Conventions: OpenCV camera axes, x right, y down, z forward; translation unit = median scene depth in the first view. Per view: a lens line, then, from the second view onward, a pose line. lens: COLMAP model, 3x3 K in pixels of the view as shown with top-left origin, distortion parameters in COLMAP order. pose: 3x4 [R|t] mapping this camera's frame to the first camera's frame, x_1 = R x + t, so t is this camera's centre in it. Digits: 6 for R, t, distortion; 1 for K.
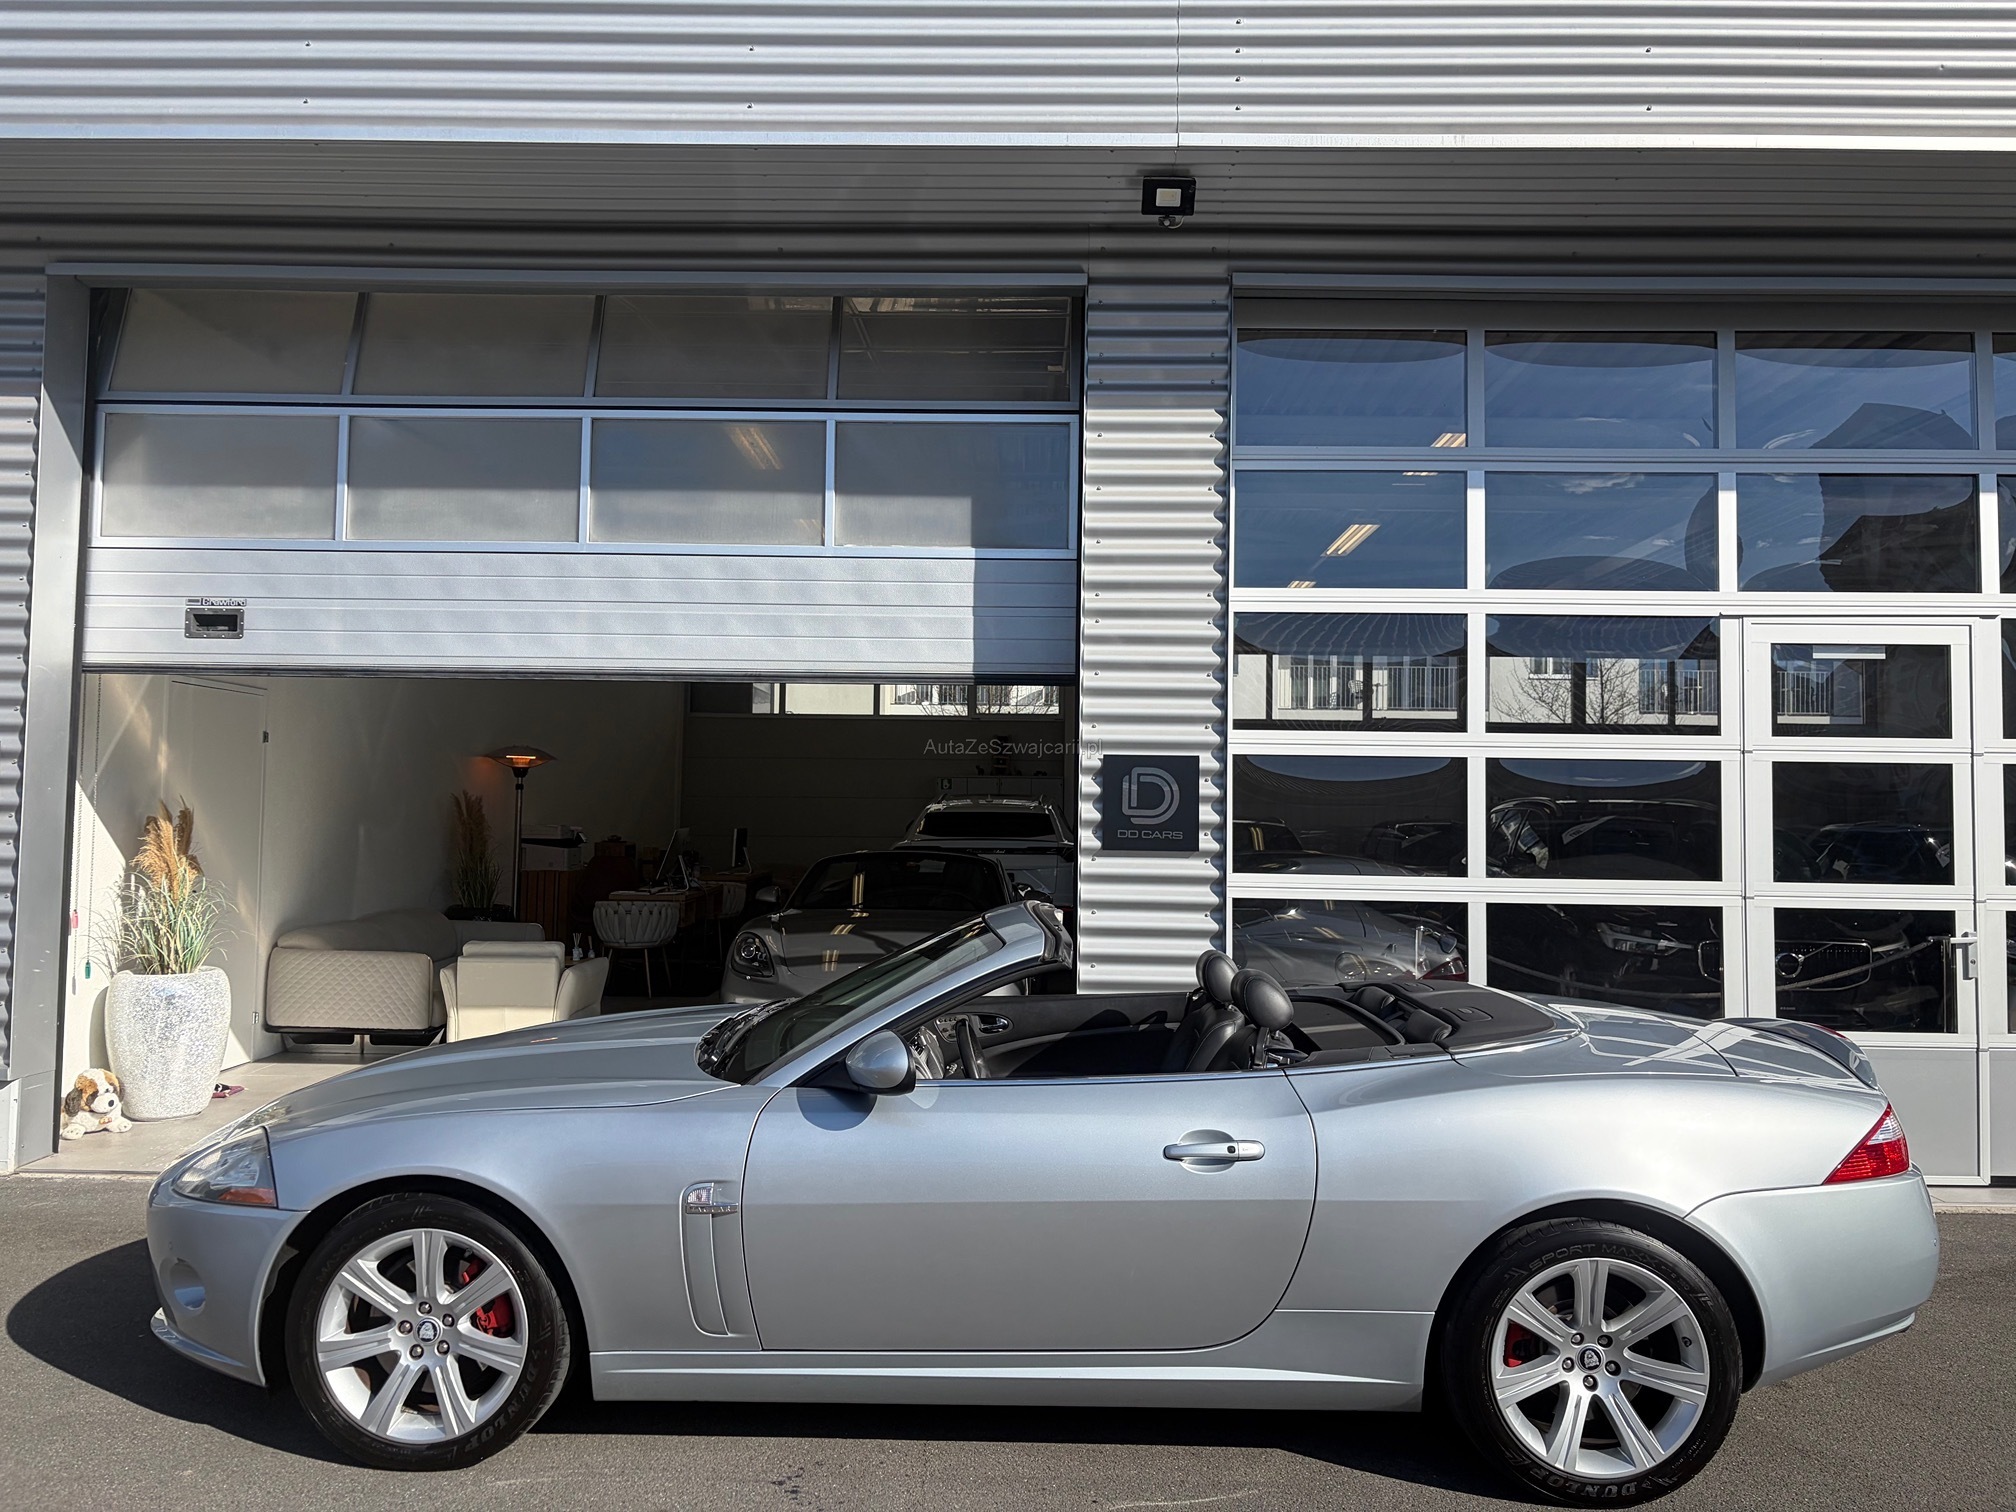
lens RADIAL K [[1527.8, 0, 1003.9], [0, 1527.8, 745.6], [0, 0, 1]] dist [0.048466, -0.048571]
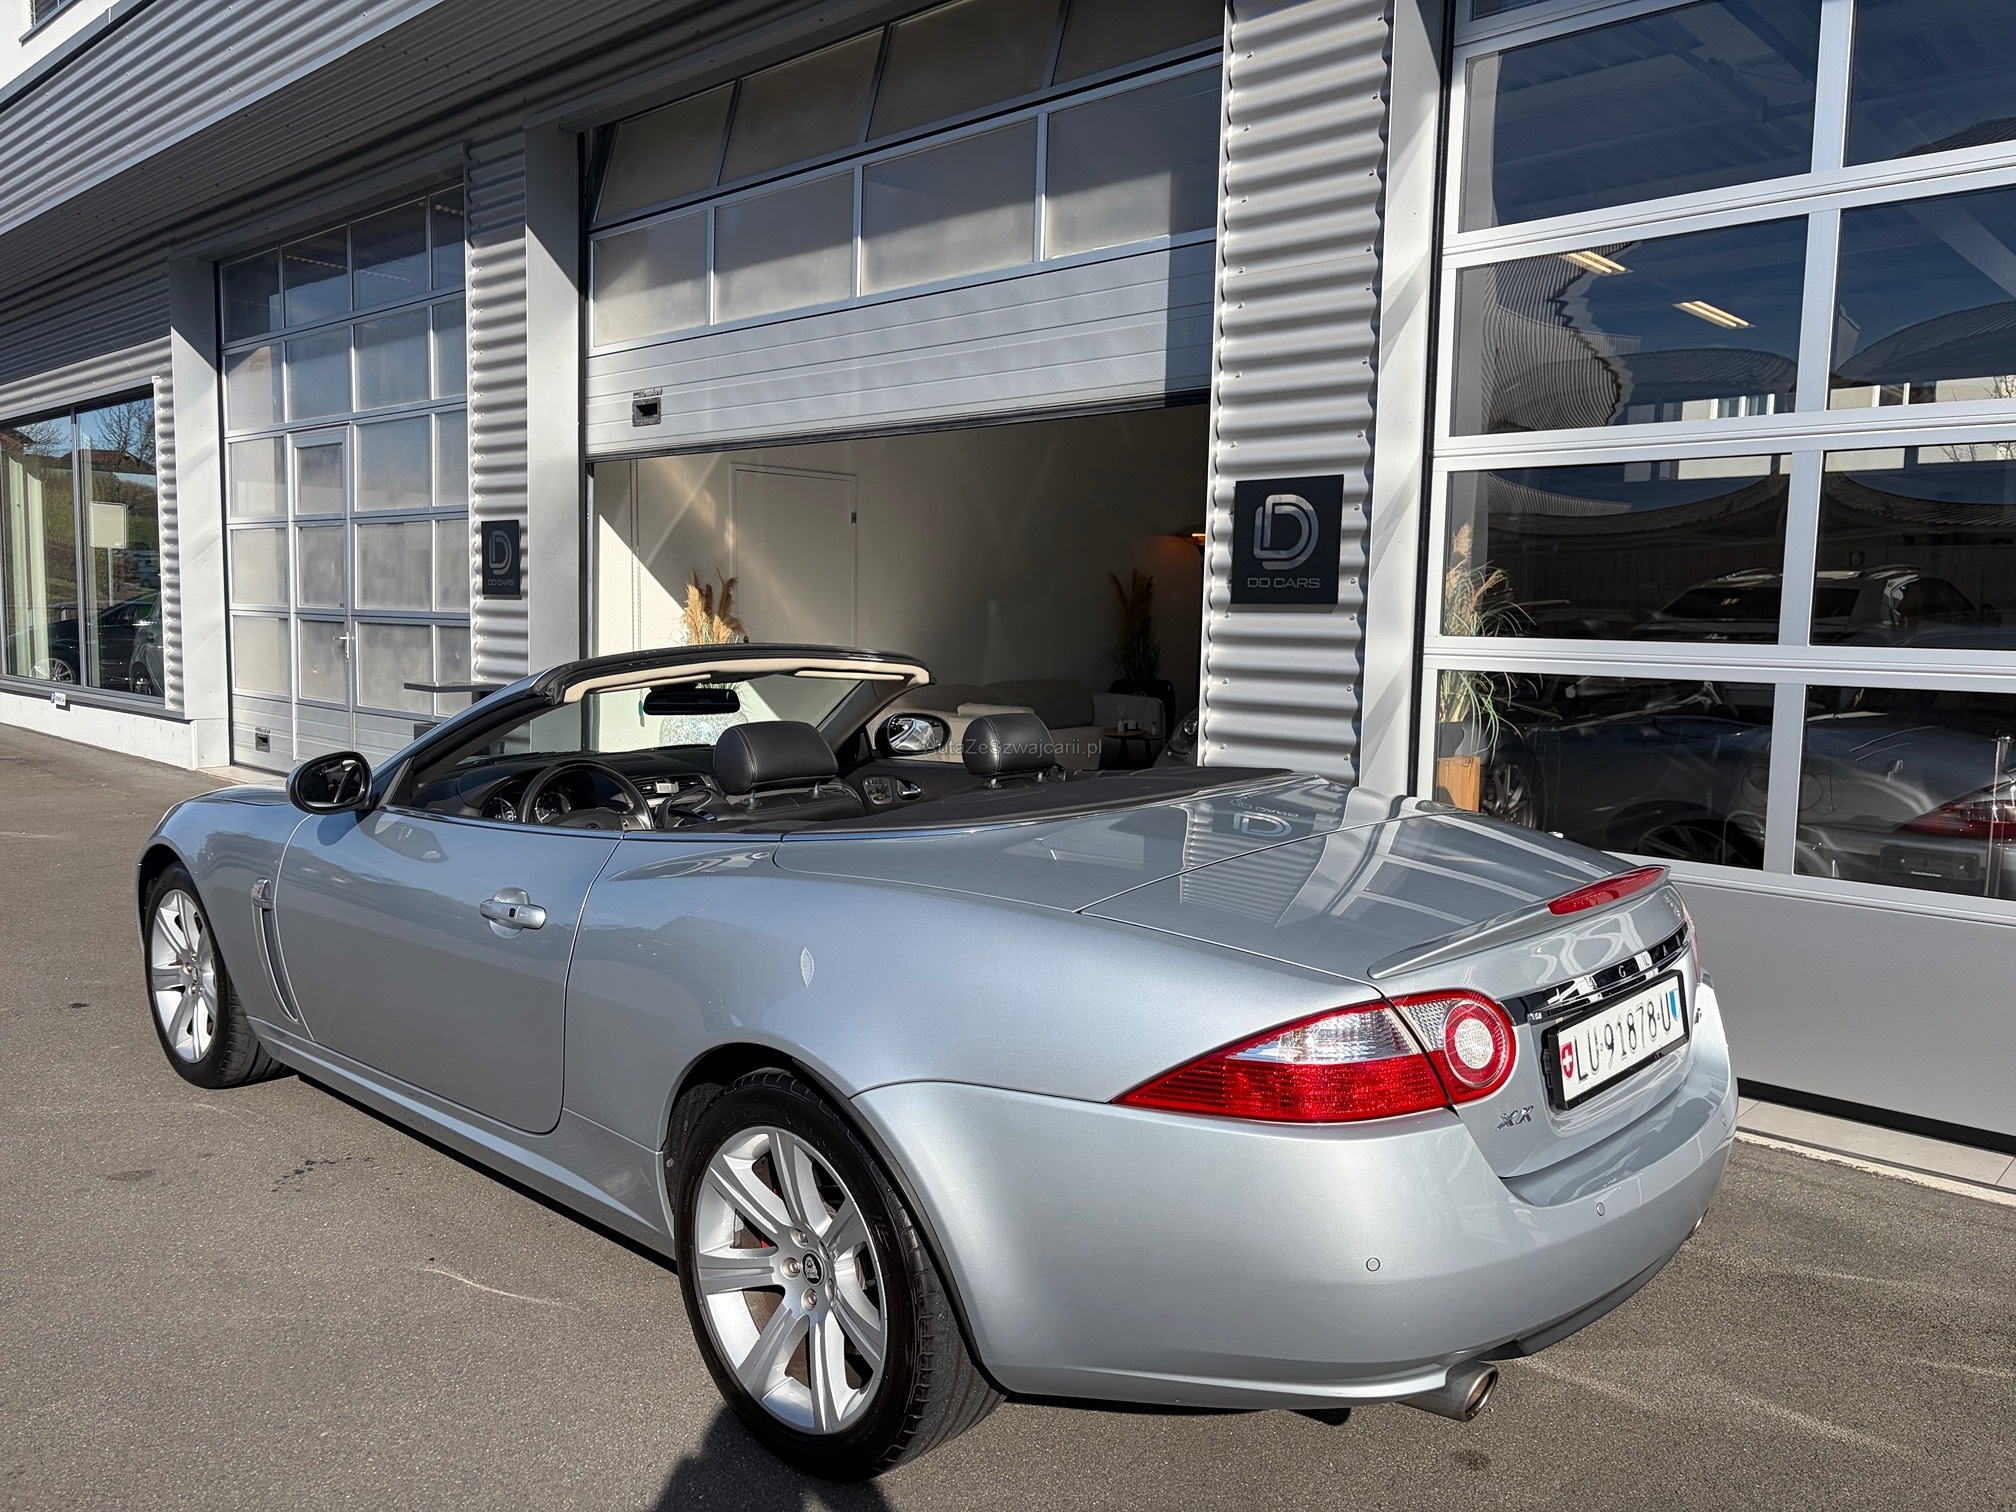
lens RADIAL K [[1527.8, 0, 994.3], [0, 1527.8, 747.2], [0, 0, 1]] dist [0.048466, -0.048571]
pose [[0.738355, 0.059514, -0.671782, 0.502102], [0.026858, 0.992714, 0.117466, 0.045390], [0.673878, -0.104774, 0.731376, 0.317664]]
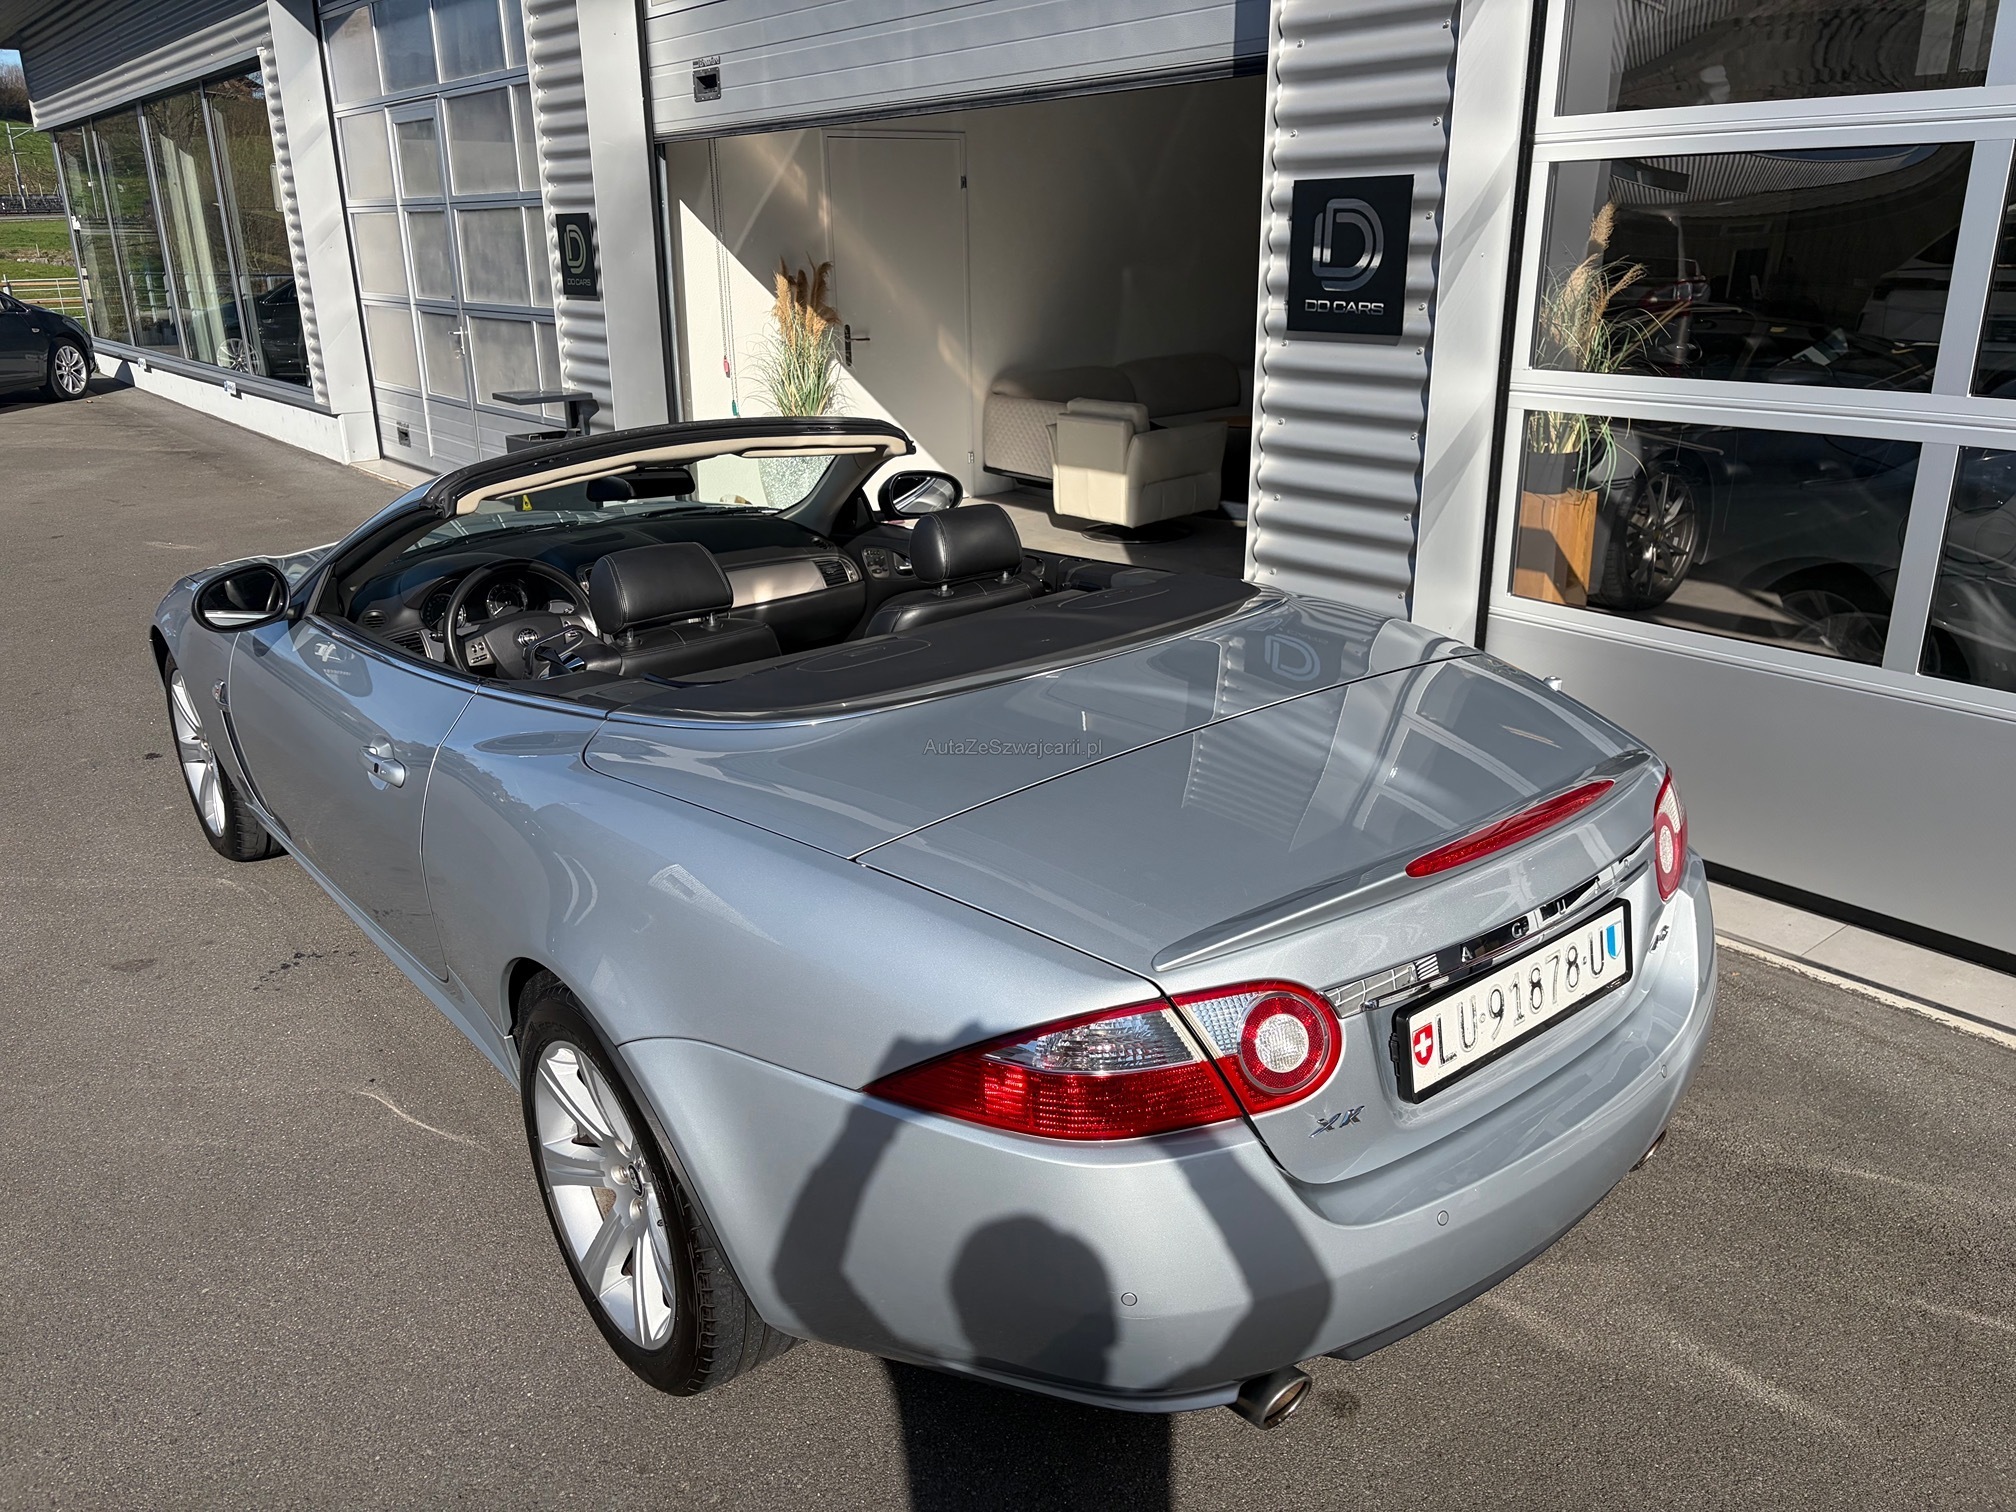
lens RADIAL K [[1527.8, 0, 981.4], [0, 1527.8, 749.5], [0, 0, 1]] dist [0.048466, -0.048571]
pose [[0.632667, 0.224730, -0.741100, 0.518875], [0.064559, 0.938333, 0.339651, 0.002397], [0.771728, -0.262731, 0.579144, 0.435542]]
